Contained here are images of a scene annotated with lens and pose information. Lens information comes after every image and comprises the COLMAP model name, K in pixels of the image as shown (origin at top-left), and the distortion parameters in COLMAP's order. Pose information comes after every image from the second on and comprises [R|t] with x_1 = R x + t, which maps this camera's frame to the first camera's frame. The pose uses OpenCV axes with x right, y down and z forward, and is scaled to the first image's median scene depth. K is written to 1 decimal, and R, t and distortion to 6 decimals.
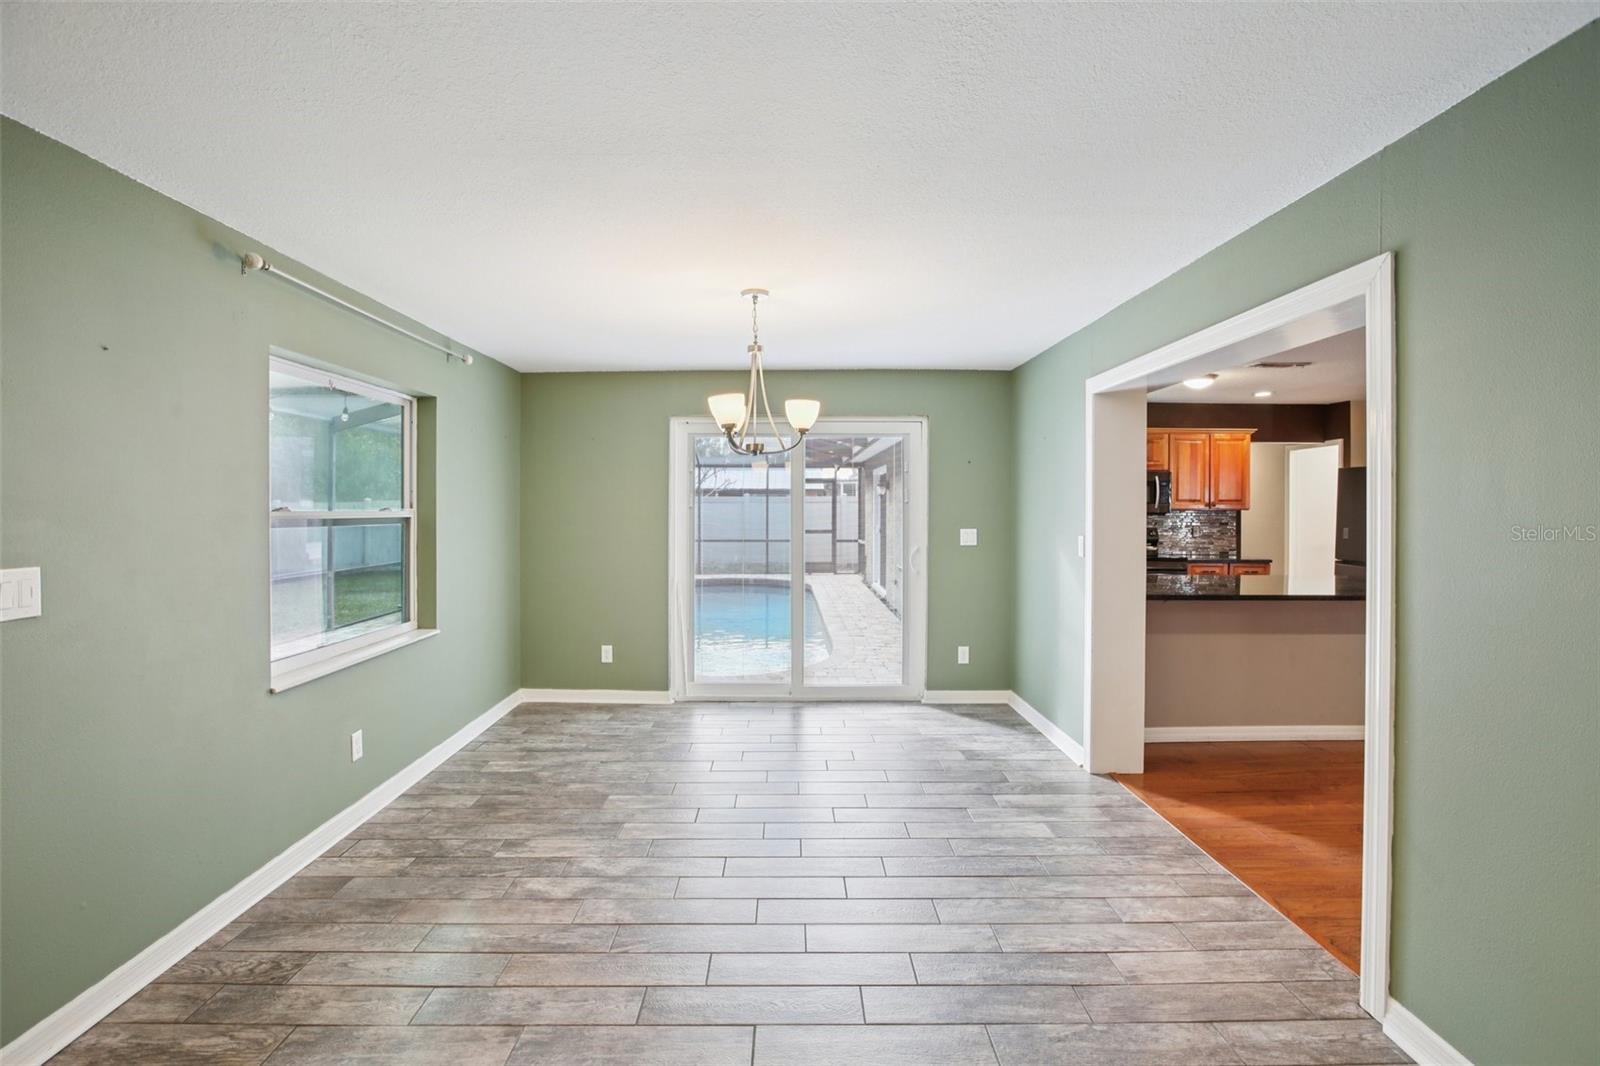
lens RADIAL K [[729.9, 0, 777.3], [0, 729.9, 514.8], [0, 0, 1]] dist [-0.045310, 0.013095]
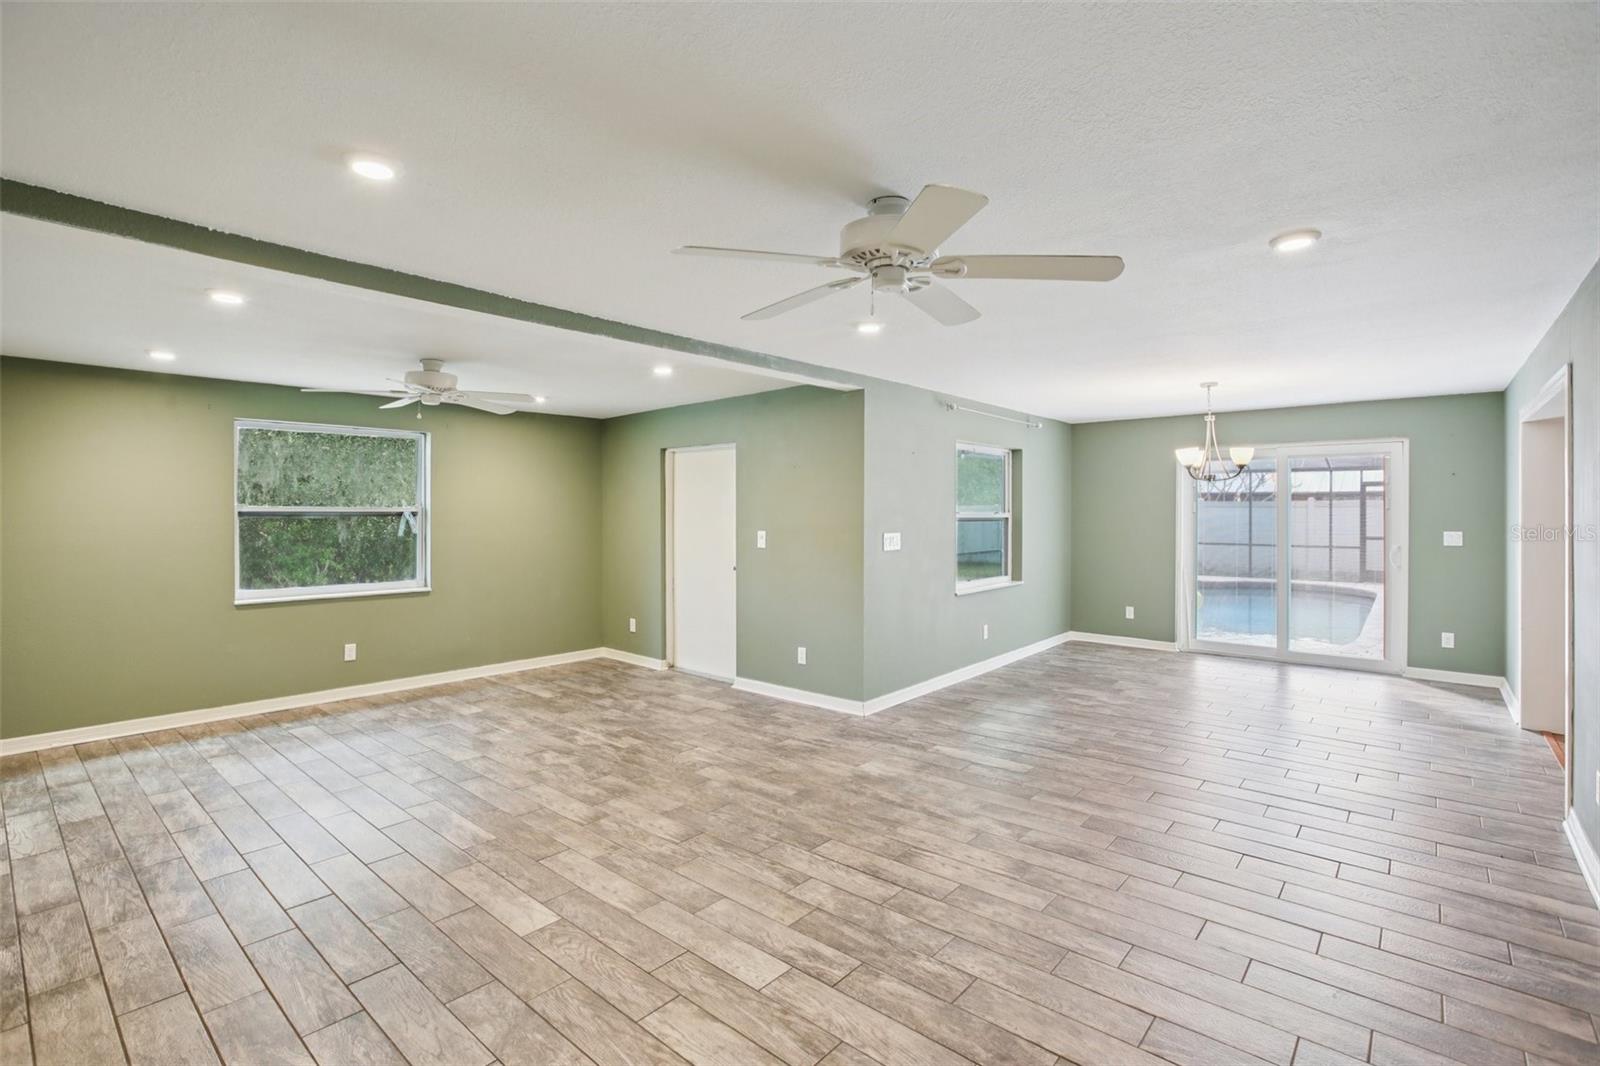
lens RADIAL K [[729.9, 0, 800.7], [0, 729.9, 511.0], [0, 0, 1]] dist [-0.045310, 0.013095]
pose [[0.761330, 0.000851, -0.648364, 0.209633], [-0.007271, 0.999947, -0.007225, 0.002495], [0.648324, 0.010215, 0.761296, -0.551659]]
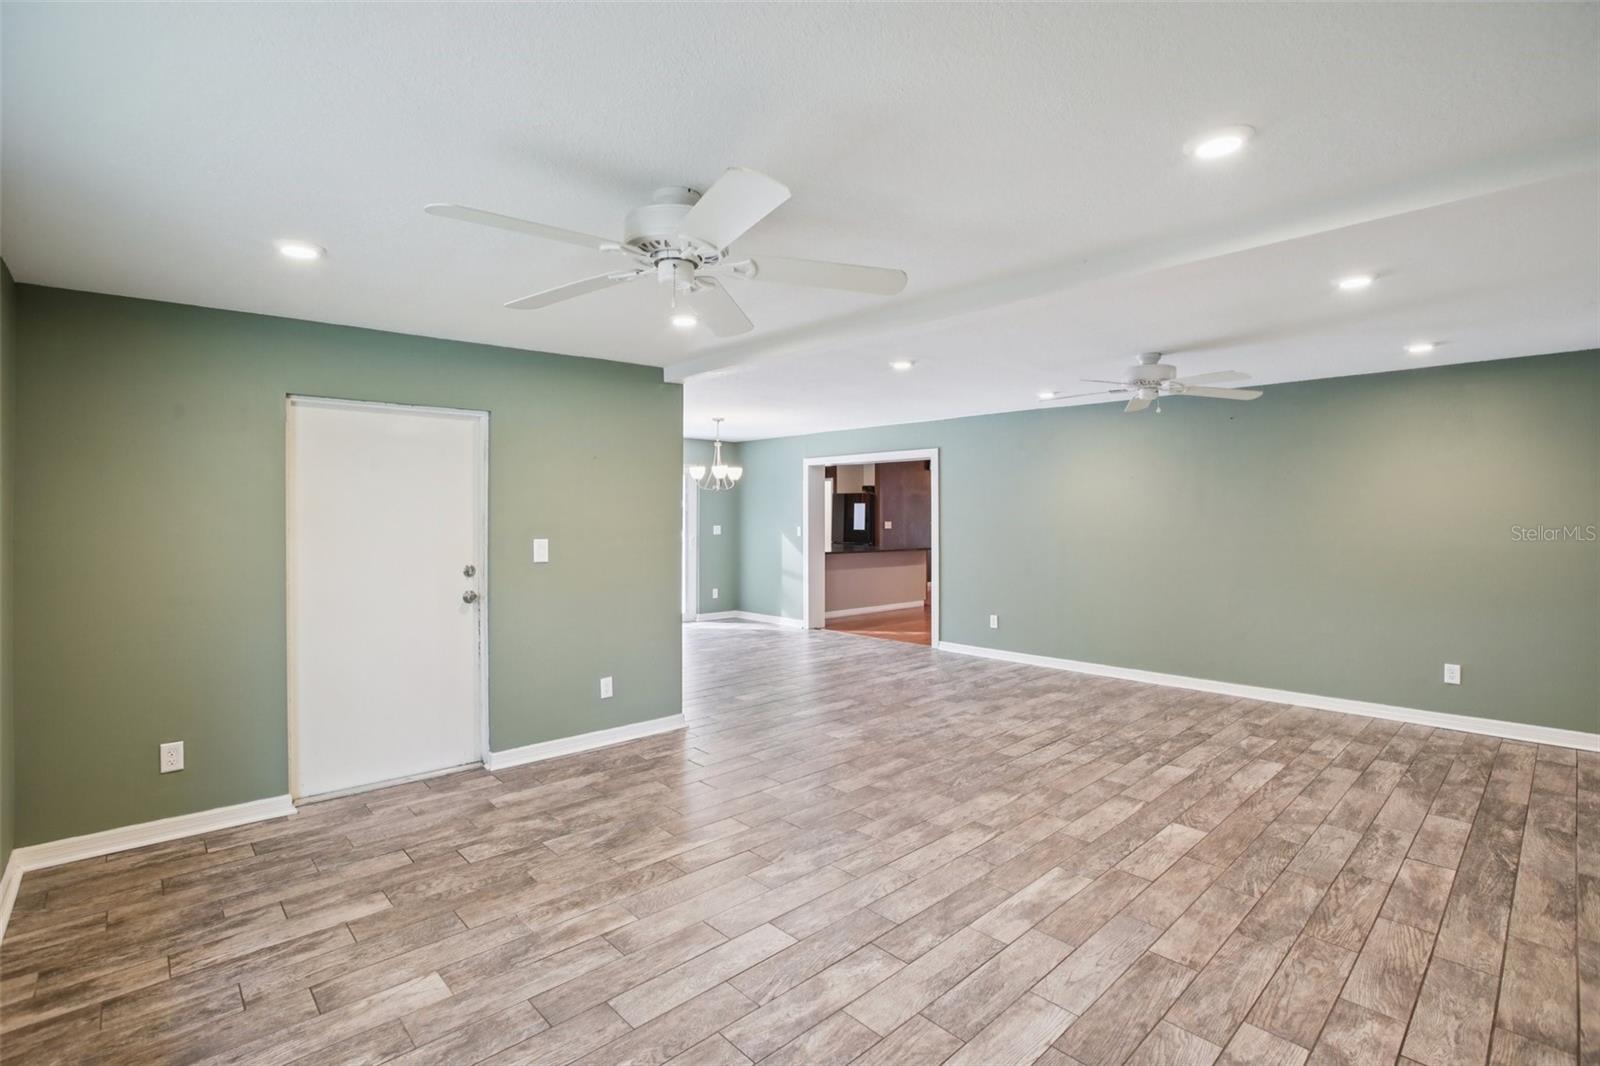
lens RADIAL K [[729.9, 0, 779.1], [0, 729.9, 528.9], [0, 0, 1]] dist [-0.045310, 0.013095]
pose [[0.748273, -0.012653, 0.663270, -0.894640], [0.006297, 0.999909, 0.011970, 0.005962], [-0.663361, -0.004781, 0.748284, -0.526543]]
